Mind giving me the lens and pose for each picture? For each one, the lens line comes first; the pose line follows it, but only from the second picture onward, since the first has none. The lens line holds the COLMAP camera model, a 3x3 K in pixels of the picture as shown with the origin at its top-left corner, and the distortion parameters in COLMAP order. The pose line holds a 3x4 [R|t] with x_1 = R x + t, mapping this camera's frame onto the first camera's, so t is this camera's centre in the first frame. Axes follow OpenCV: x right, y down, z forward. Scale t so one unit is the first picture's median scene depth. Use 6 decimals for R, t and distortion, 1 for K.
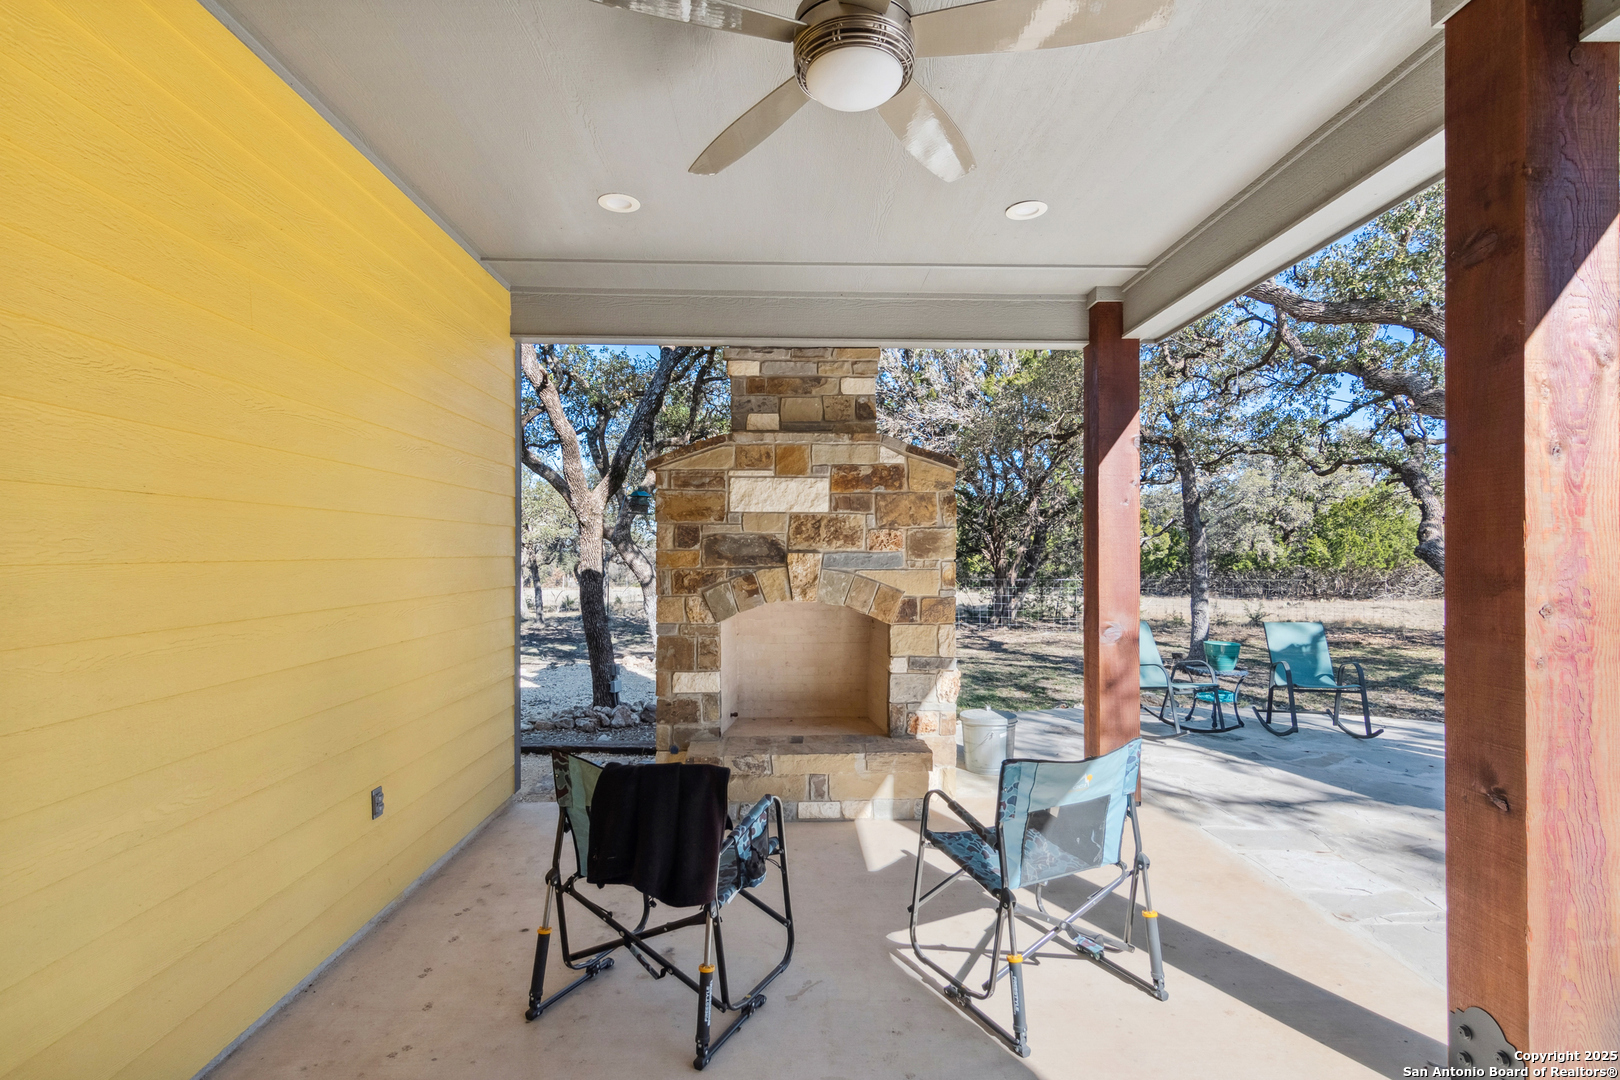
lens RADIAL K [[752.2, 0, 808.7], [0, 752.2, 553.3], [0, 0, 1]] dist [-0.000948, -0.000263]
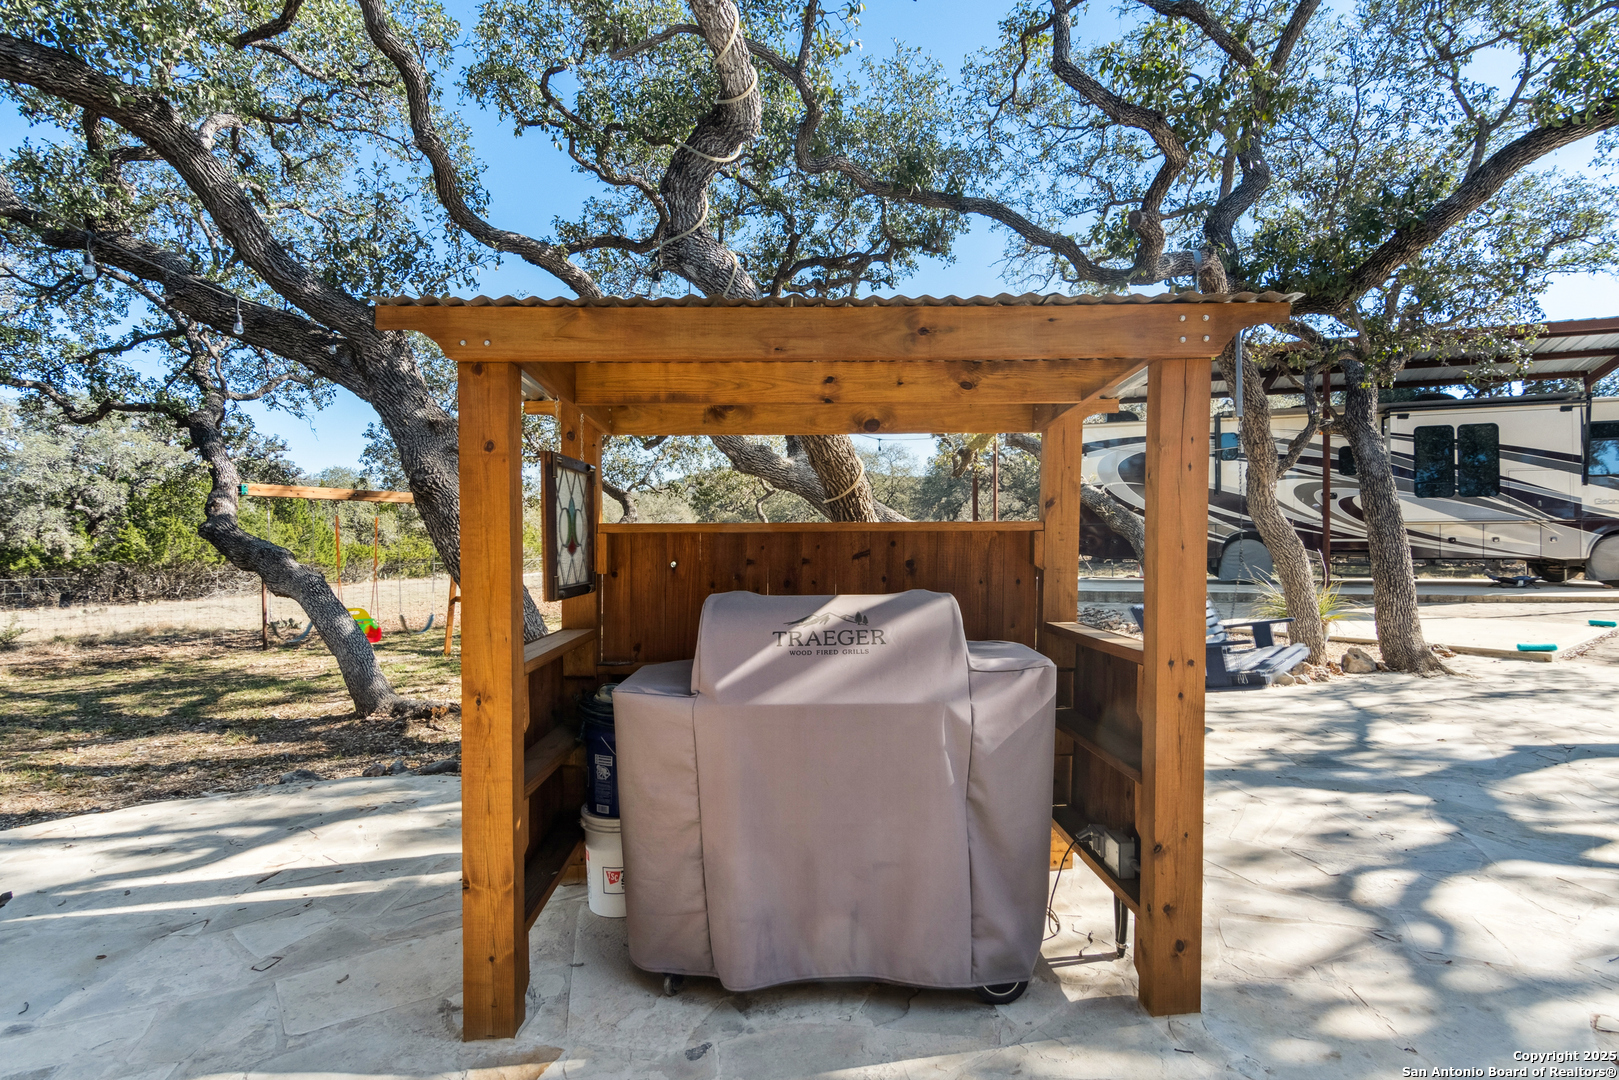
lens RADIAL K [[751.8, 0, 808.2], [0, 751.8, 552.0], [0, 0, 1]] dist [-0.000948, -0.000263]
pose [[0.264632, -0.004905, 0.964337, 0.082197], [0.002936, 0.999987, 0.004281, 0.004965], [-0.964345, 0.001698, 0.264643, 0.075690]]
